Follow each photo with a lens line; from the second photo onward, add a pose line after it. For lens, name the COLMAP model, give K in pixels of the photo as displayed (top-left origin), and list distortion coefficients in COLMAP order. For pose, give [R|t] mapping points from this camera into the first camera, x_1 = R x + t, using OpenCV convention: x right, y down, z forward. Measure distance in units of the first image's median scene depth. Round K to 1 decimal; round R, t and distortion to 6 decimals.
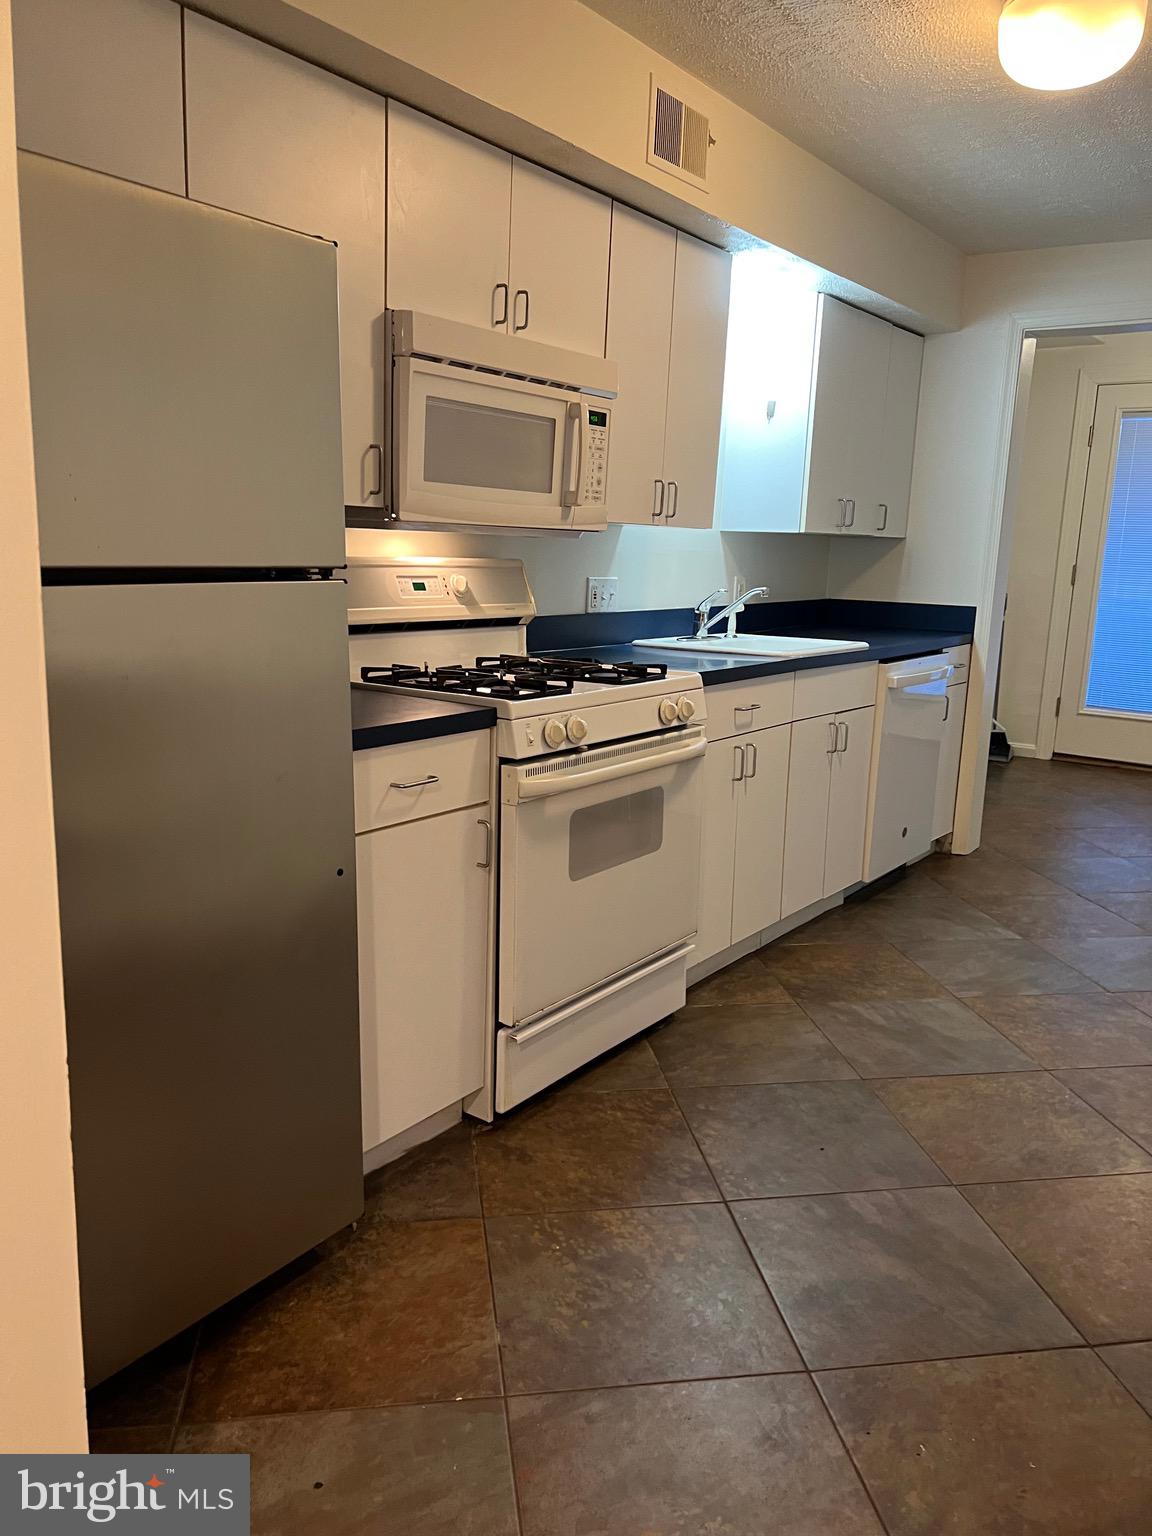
lens RADIAL K [[1166.0, 0, 576.0], [0, 1166.0, 768.3], [0, 0, 1]] dist [0.007042, -0.000801]
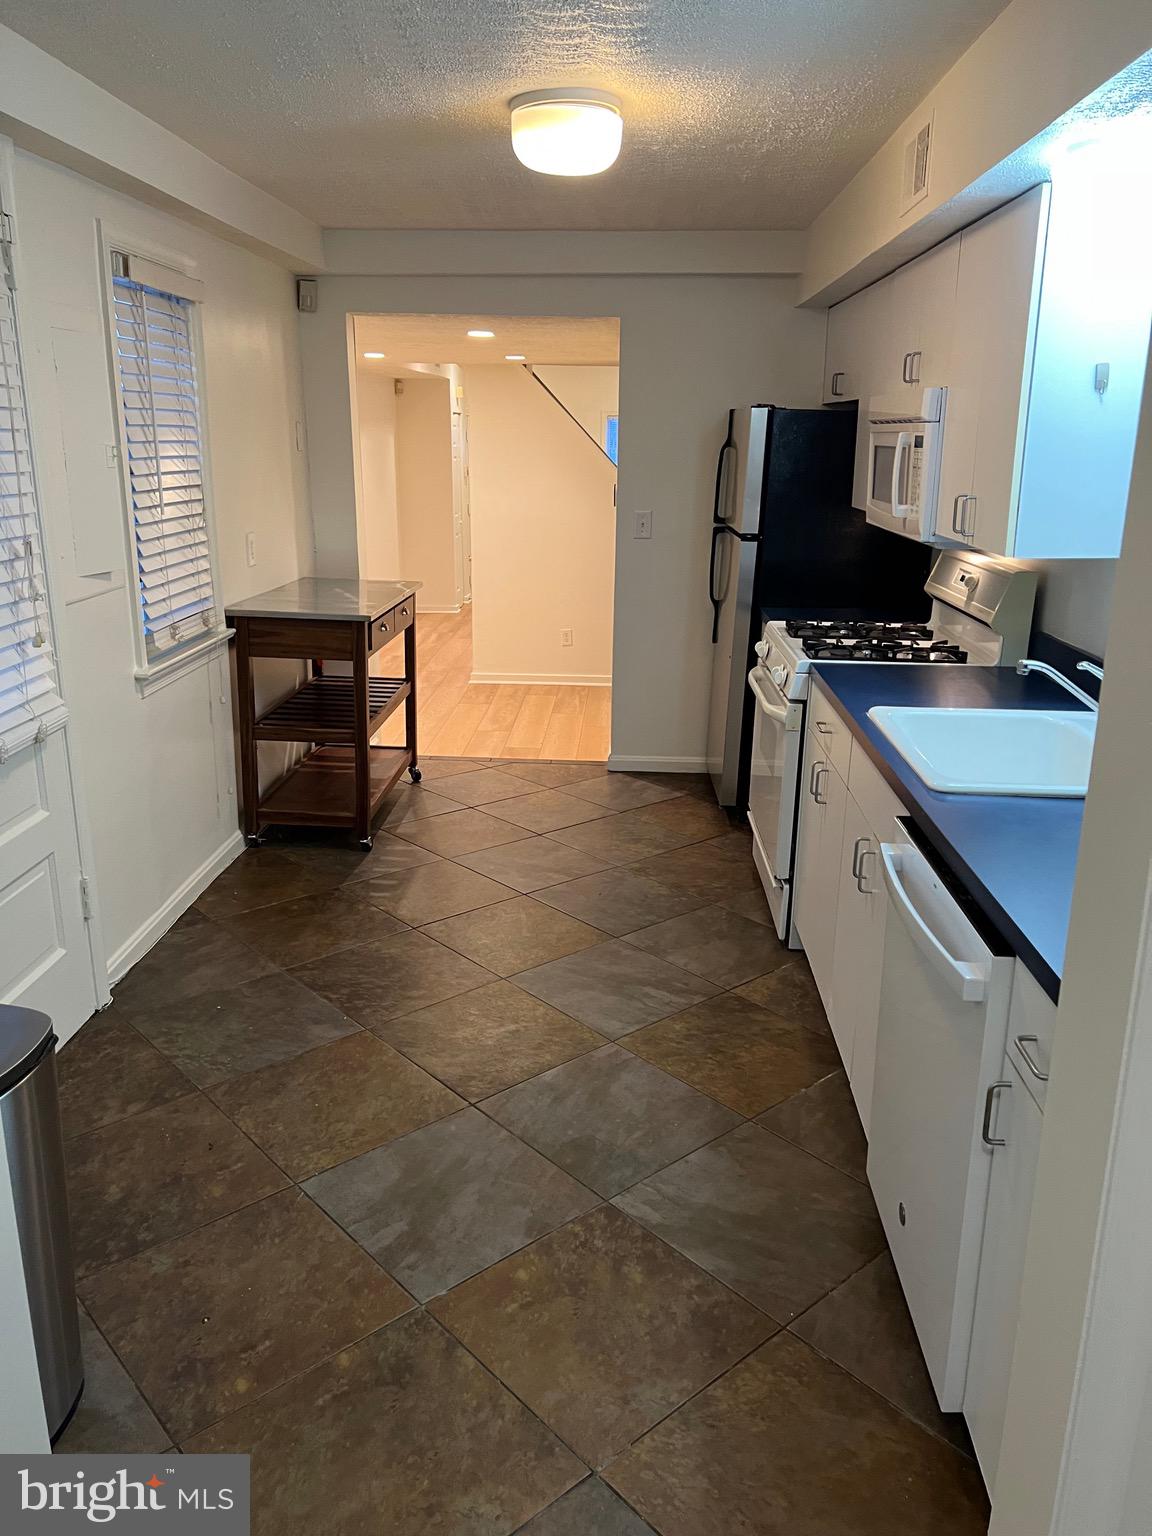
lens RADIAL K [[1166.0, 0, 574.9], [0, 1166.0, 766.9], [0, 0, 1]] dist [0.007042, -0.000801]
pose [[-0.833543, 0.109191, -0.541556, 0.846687], [-0.144095, 0.903371, 0.403928, -0.387328], [0.533331, 0.414727, -0.737265, 1.599919]]
